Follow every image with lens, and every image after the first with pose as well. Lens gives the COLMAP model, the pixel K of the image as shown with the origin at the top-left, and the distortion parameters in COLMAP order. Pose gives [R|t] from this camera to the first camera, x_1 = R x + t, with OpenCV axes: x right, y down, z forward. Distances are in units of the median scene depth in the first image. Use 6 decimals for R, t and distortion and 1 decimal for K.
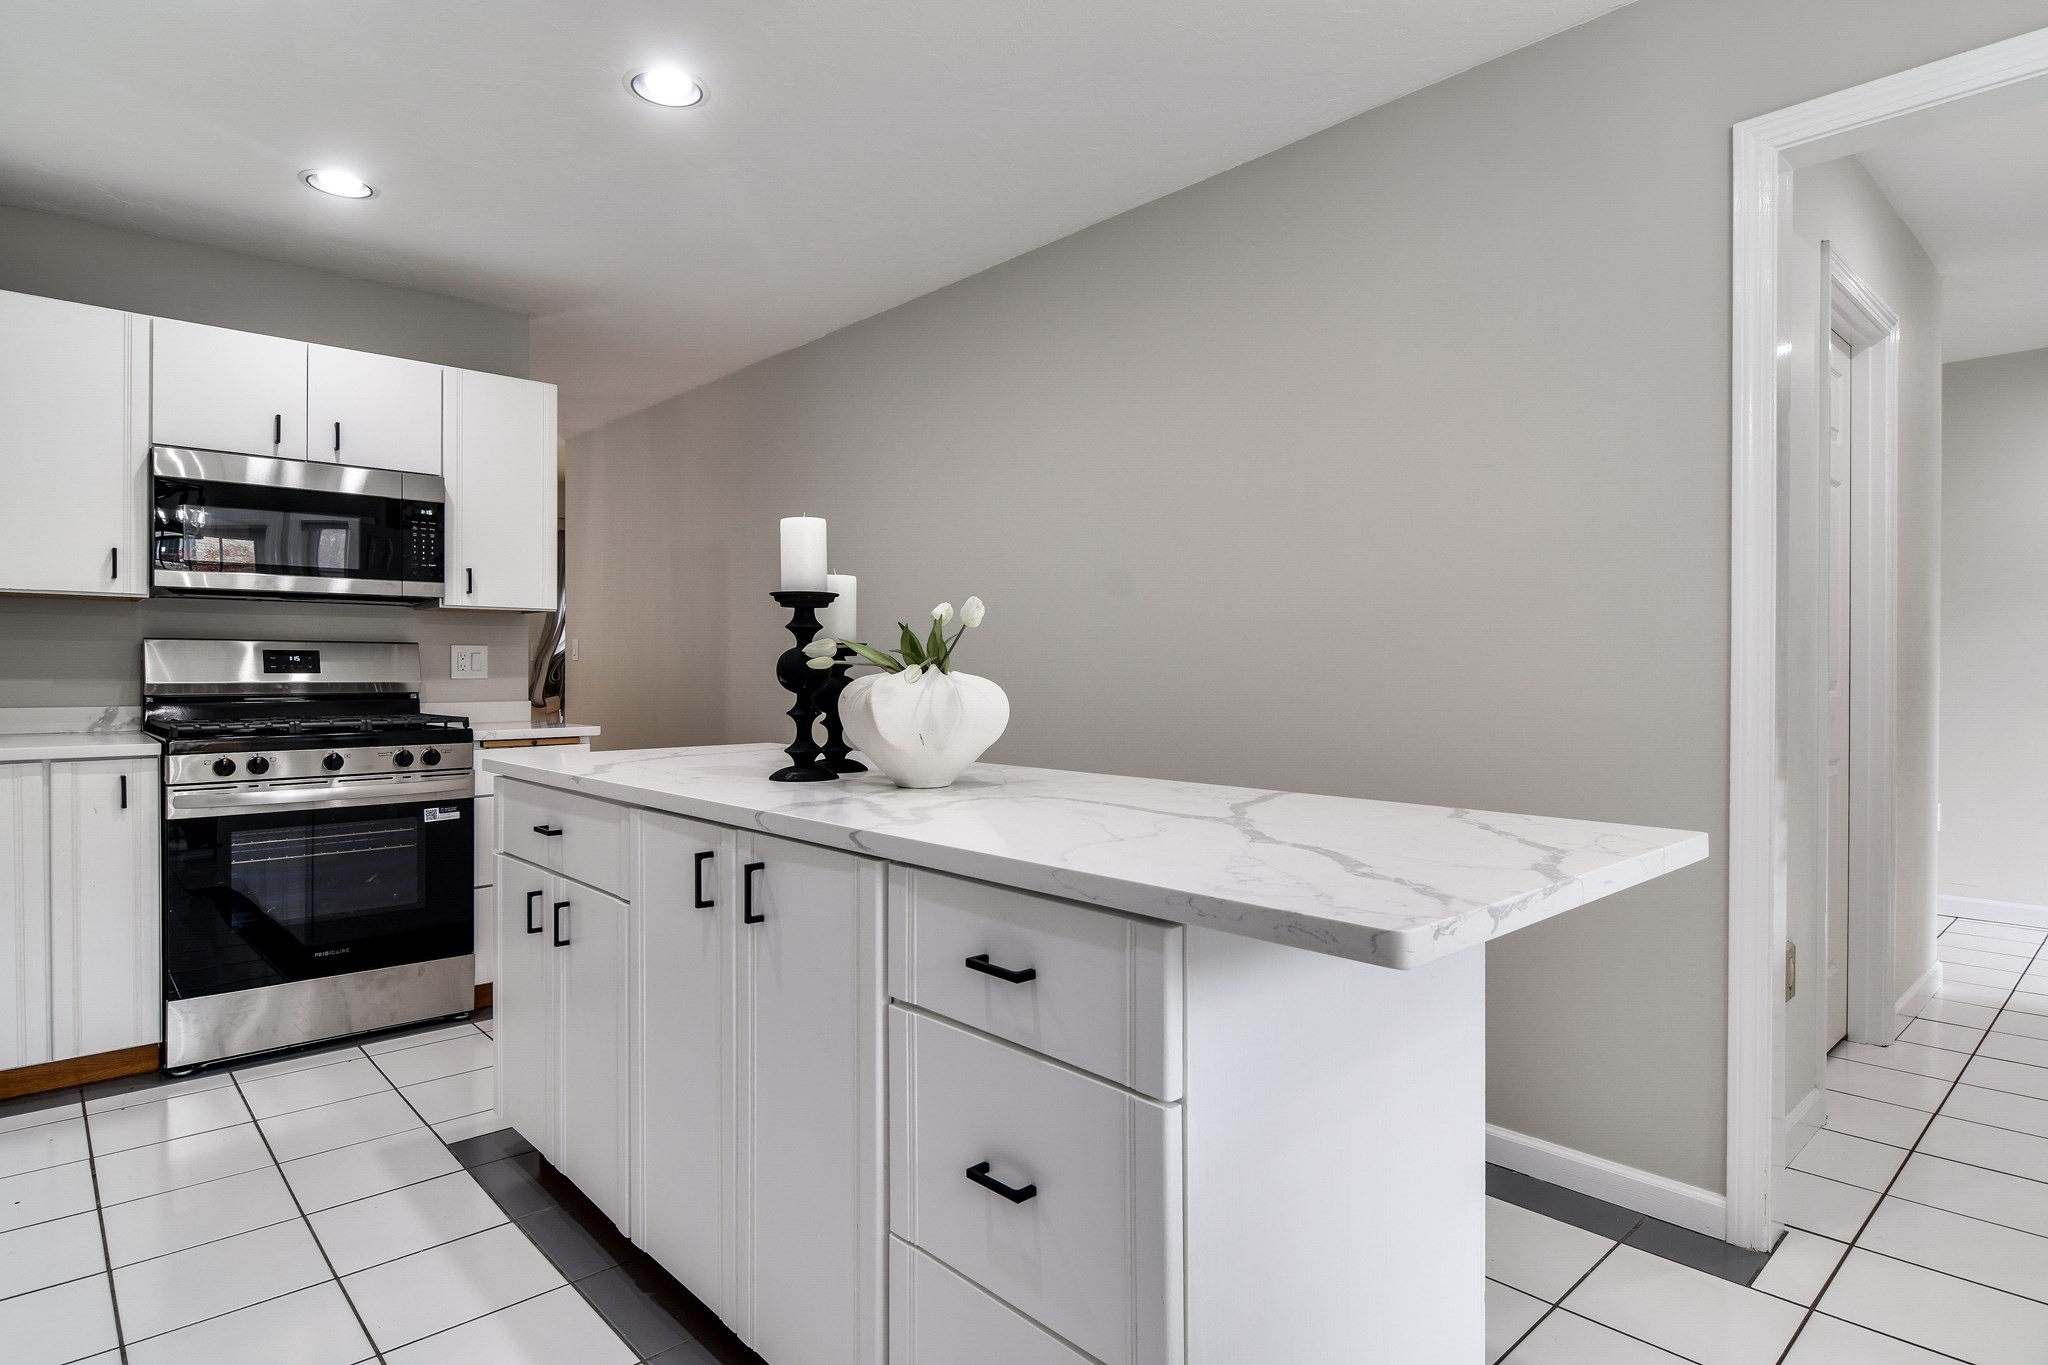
lens RADIAL K [[1105.4, 0, 1027.6], [0, 1105.4, 670.7], [0, 0, 1]] dist [0.004966, -0.009442]
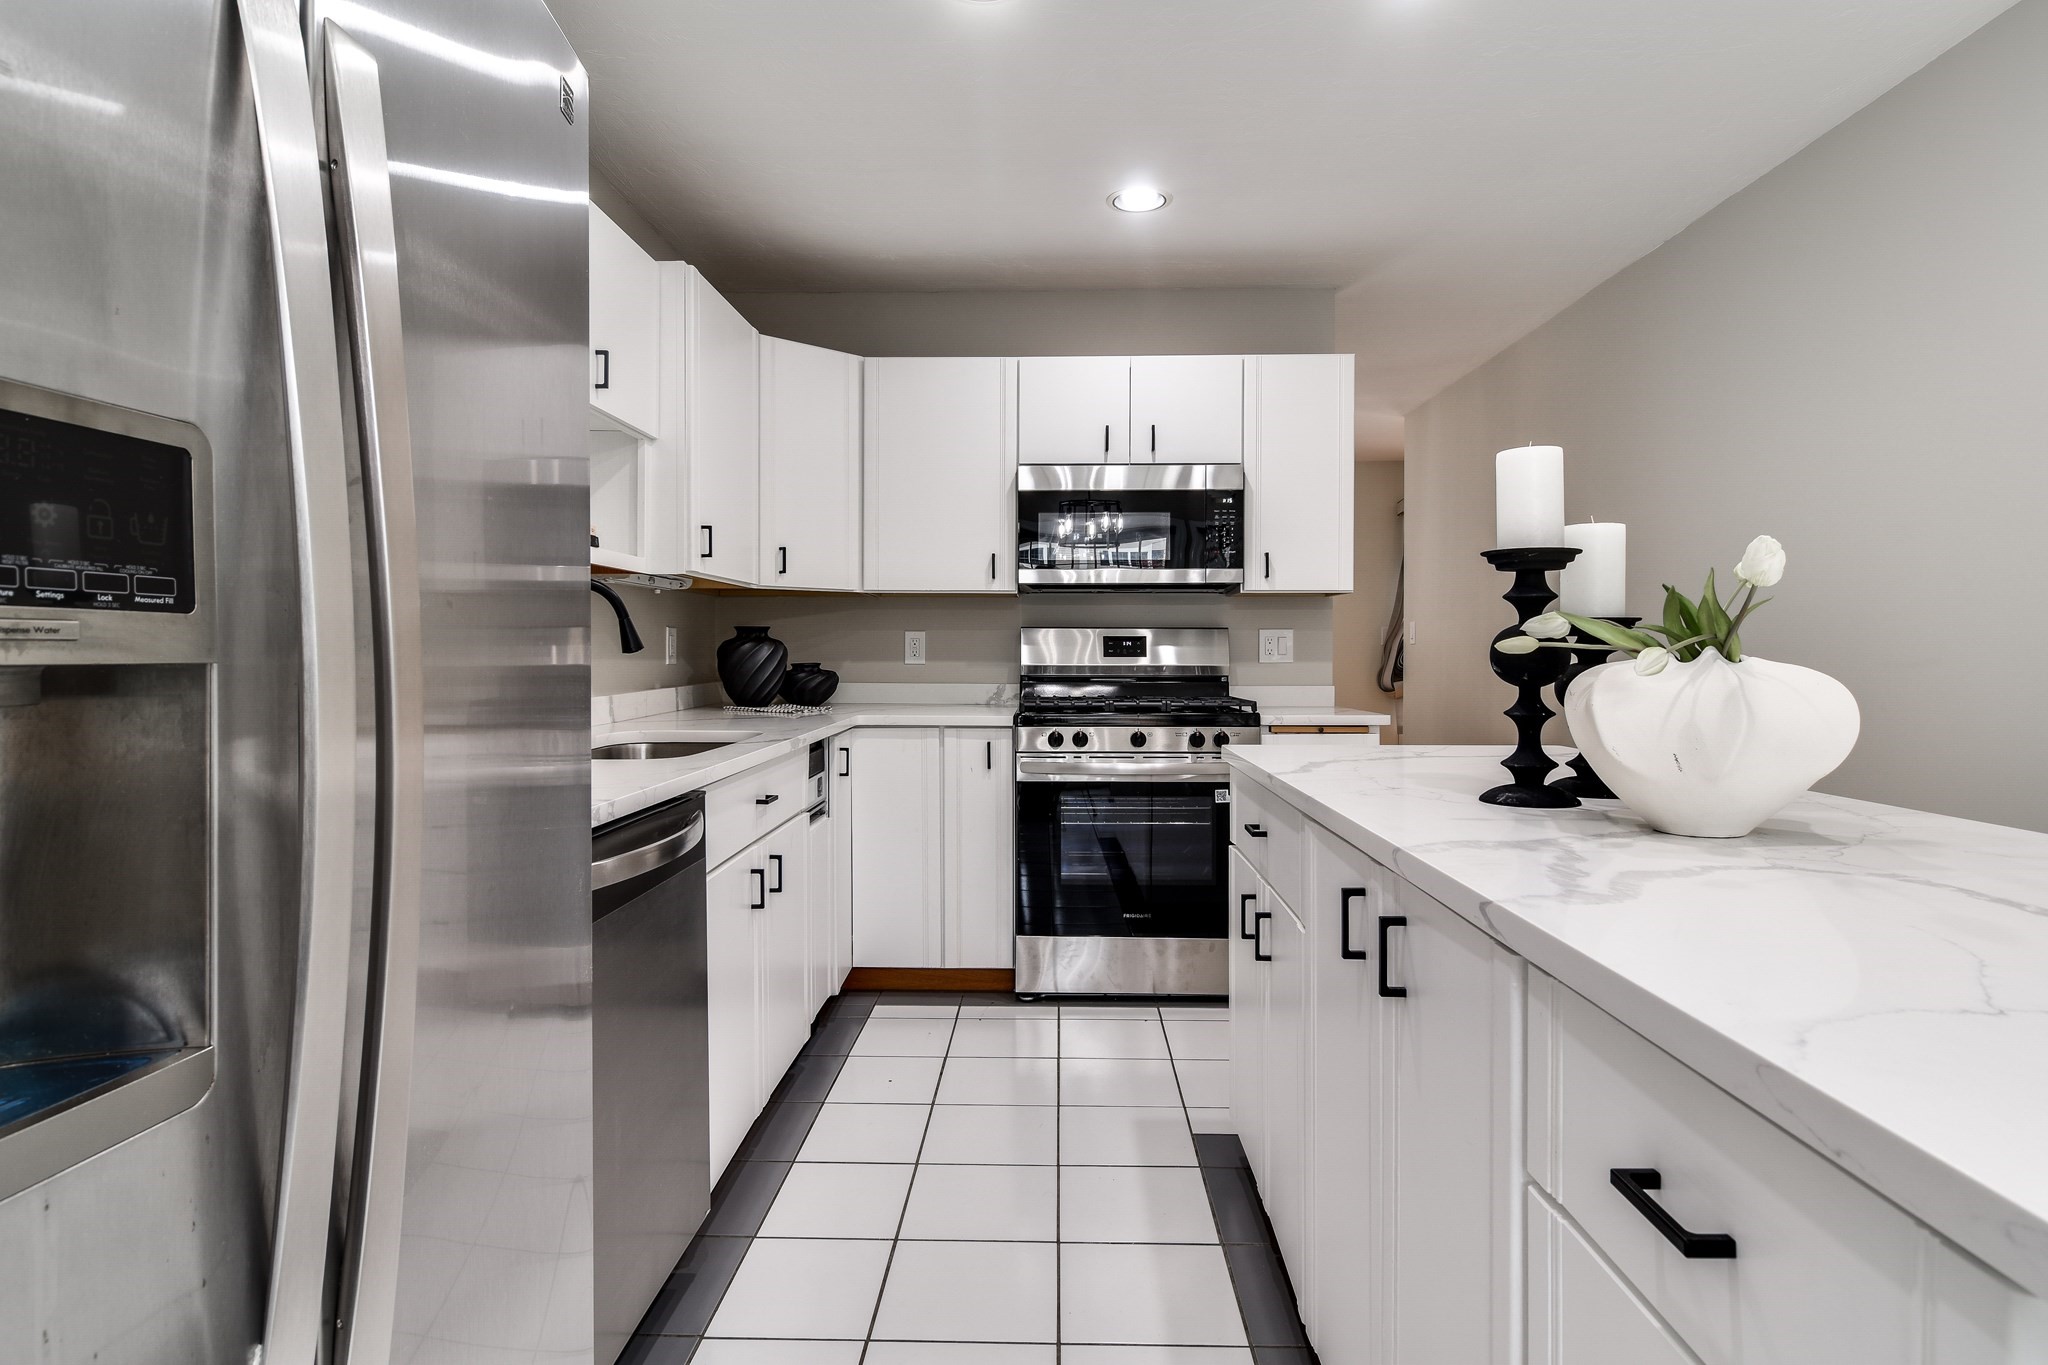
lens RADIAL K [[1105.4, 0, 1022.9], [0, 1105.4, 658.9], [0, 0, 1]] dist [0.004966, -0.009442]
pose [[0.711845, 0.003392, -0.702329, 0.050205], [-0.000170, 0.999989, 0.004658, -0.001021], [0.702337, -0.003196, 0.711838, 0.154600]]
